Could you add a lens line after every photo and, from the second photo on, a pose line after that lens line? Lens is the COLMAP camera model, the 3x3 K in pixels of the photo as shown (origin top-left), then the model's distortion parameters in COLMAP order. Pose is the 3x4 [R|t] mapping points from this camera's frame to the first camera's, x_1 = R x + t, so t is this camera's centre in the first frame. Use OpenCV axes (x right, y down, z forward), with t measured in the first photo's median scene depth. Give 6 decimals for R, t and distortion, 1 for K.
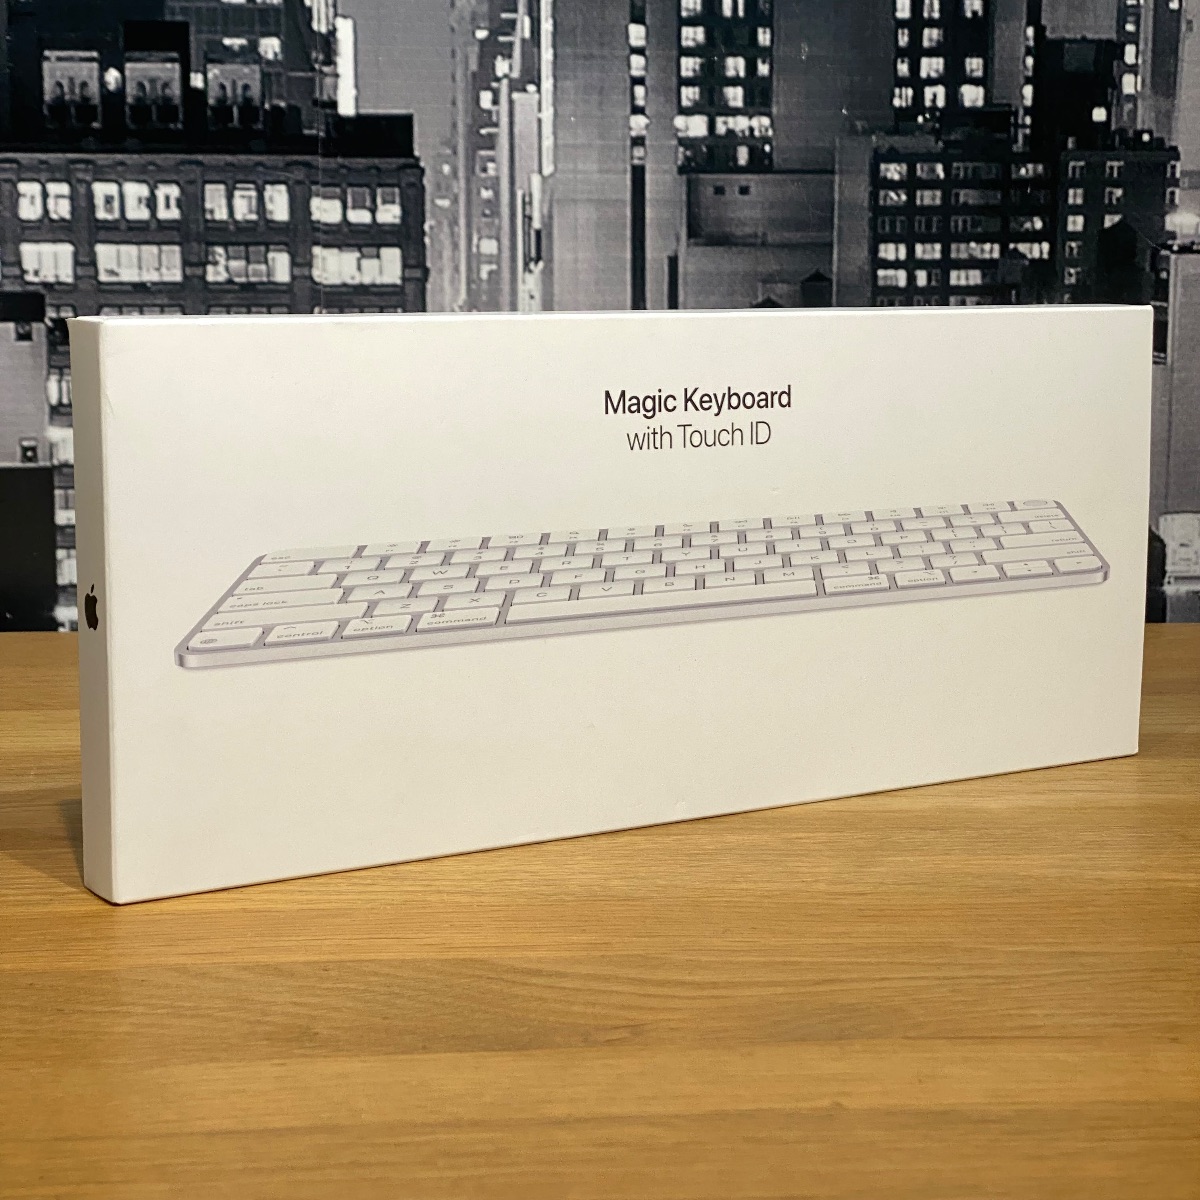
lens RADIAL K [[2455.8, 0, 623.6], [0, 2455.8, 585.2], [0, 0, 1]] dist [0.056674, 0.429587]
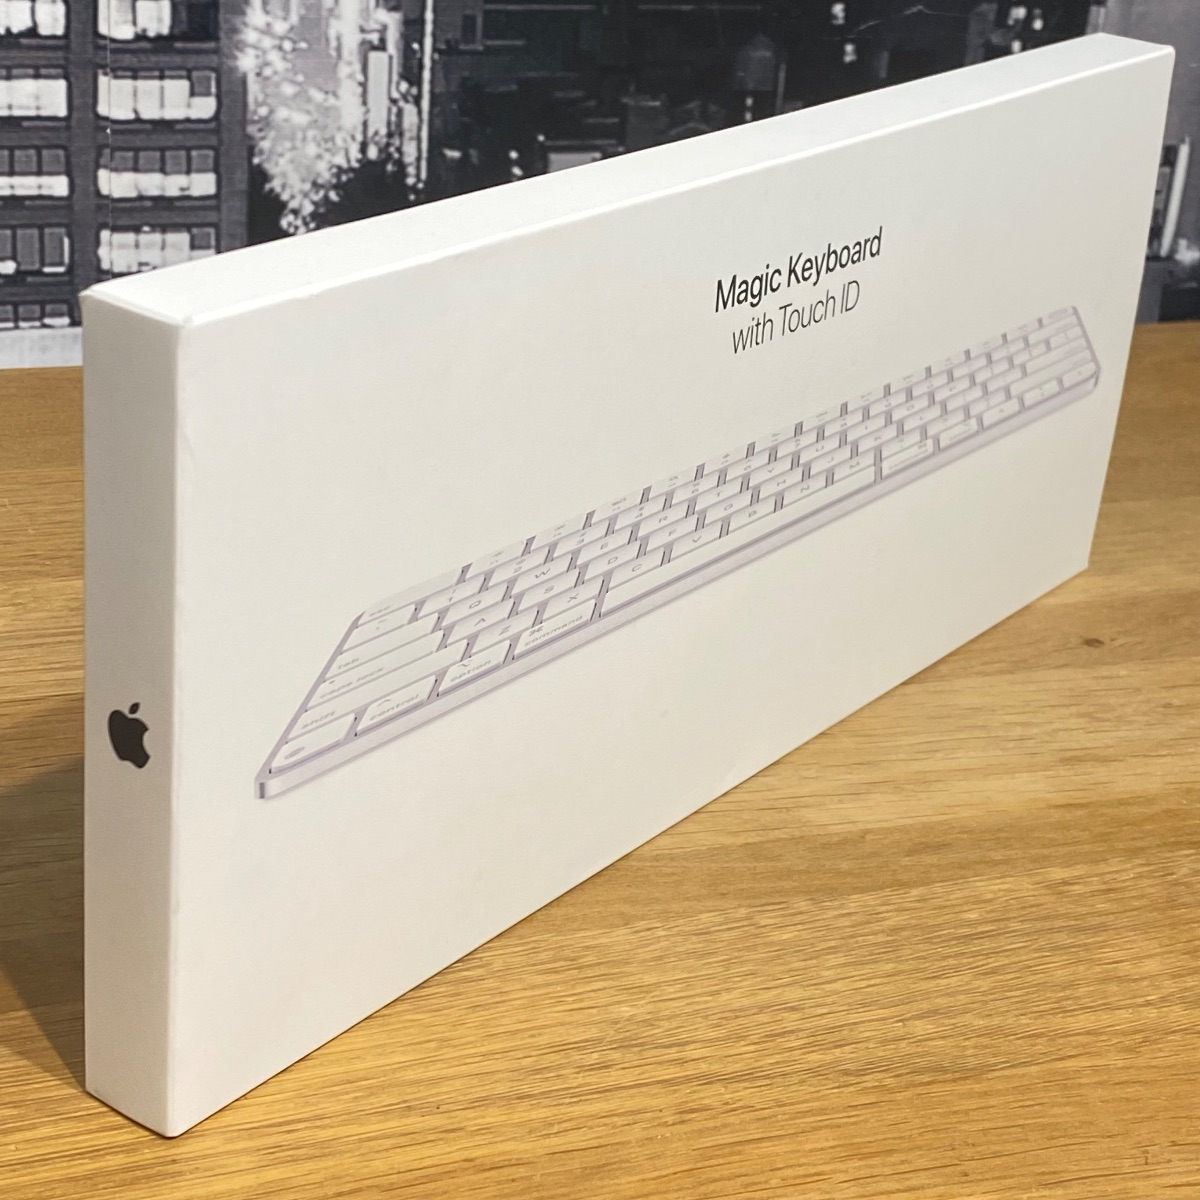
lens RADIAL K [[2413.5, 0, 608.9], [0, 2413.5, 541.4], [0, 0, 1]] dist [0.212357, -0.488818]
pose [[0.933146, -0.073754, 0.351851, -0.188060], [-0.023543, 0.964091, 0.264528, -0.124085], [-0.358726, -0.255127, 0.897901, 0.233392]]
